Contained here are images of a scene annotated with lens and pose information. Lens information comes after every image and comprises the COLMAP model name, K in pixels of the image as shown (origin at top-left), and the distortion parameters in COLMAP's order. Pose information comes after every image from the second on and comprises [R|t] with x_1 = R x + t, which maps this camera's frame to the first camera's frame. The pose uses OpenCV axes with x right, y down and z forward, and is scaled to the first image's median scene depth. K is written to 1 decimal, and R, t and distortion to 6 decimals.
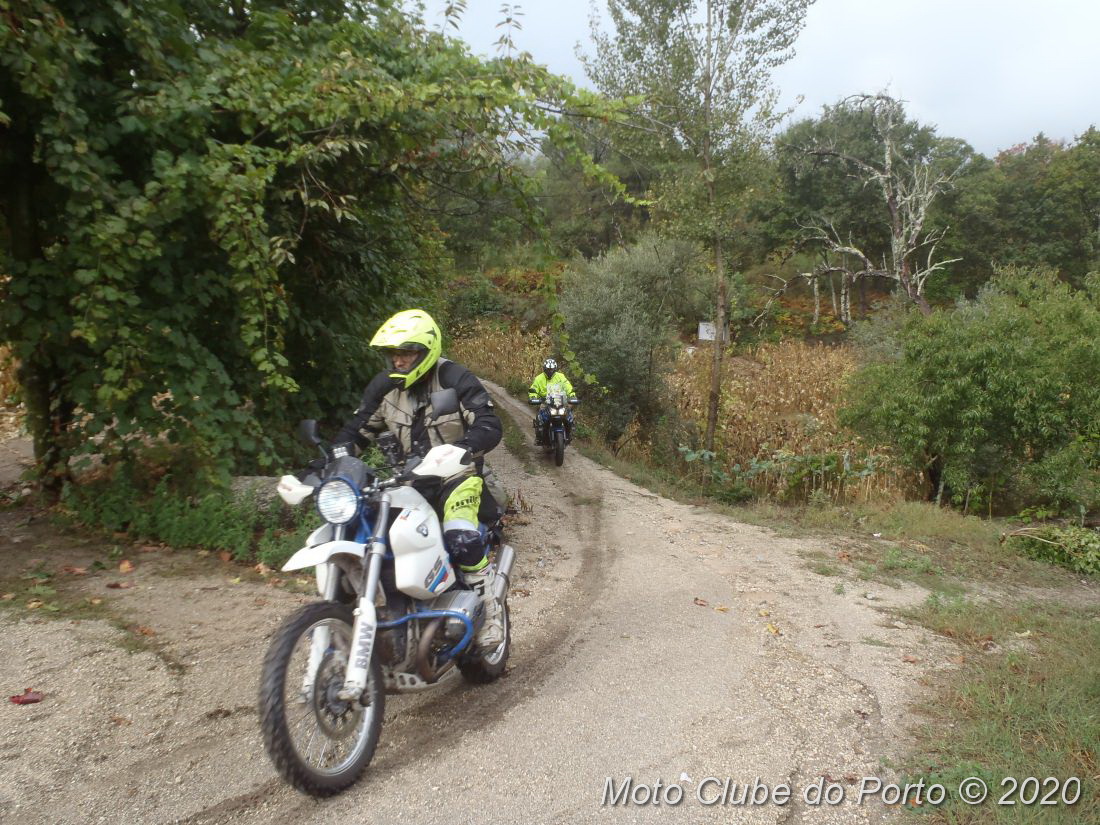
lens RADIAL K [[916.1, 0, 567.0], [0, 916.1, 399.0], [0, 0, 1]] dist [-0.026202, 0.018021]
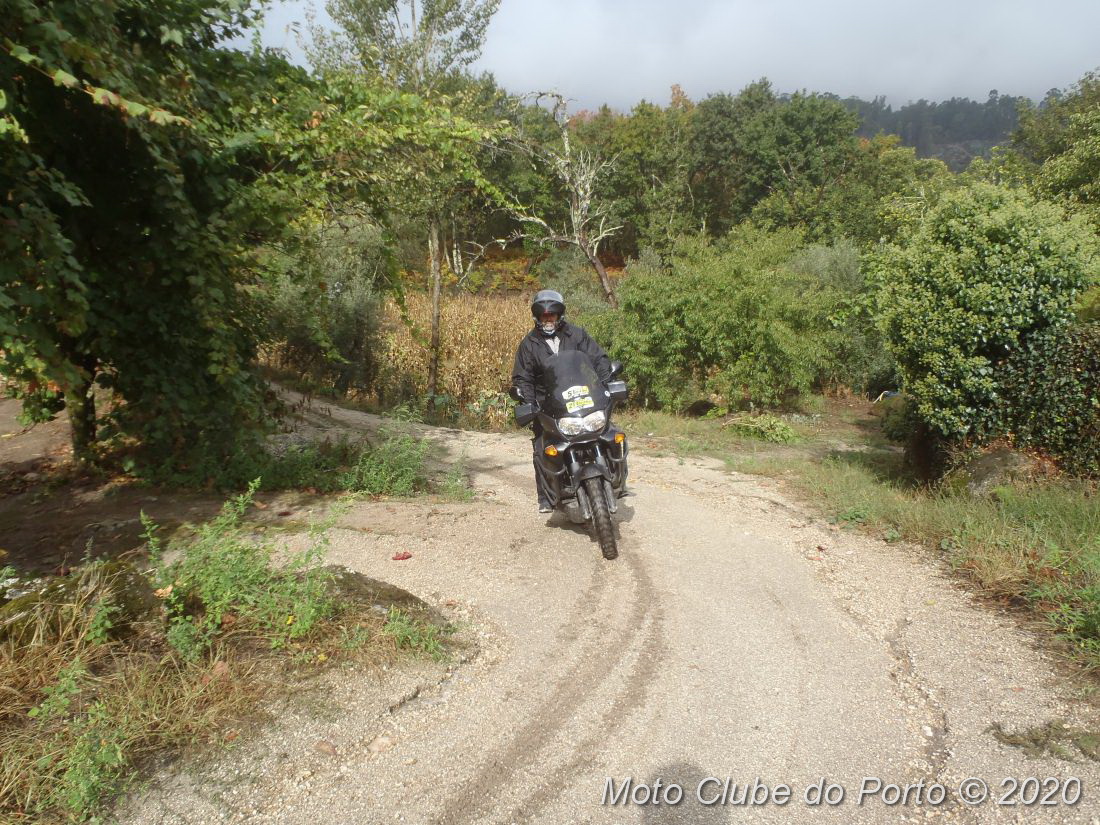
lens RADIAL K [[919.6, 0, 563.5], [0, 919.6, 401.4], [0, 0, 1]] dist [-0.033697, 0.022461]
pose [[0.896103, -0.100033, 0.432426, -0.484685], [0.076423, 0.994495, 0.071688, -0.018292], [-0.437217, -0.031192, 0.898815, -0.281150]]
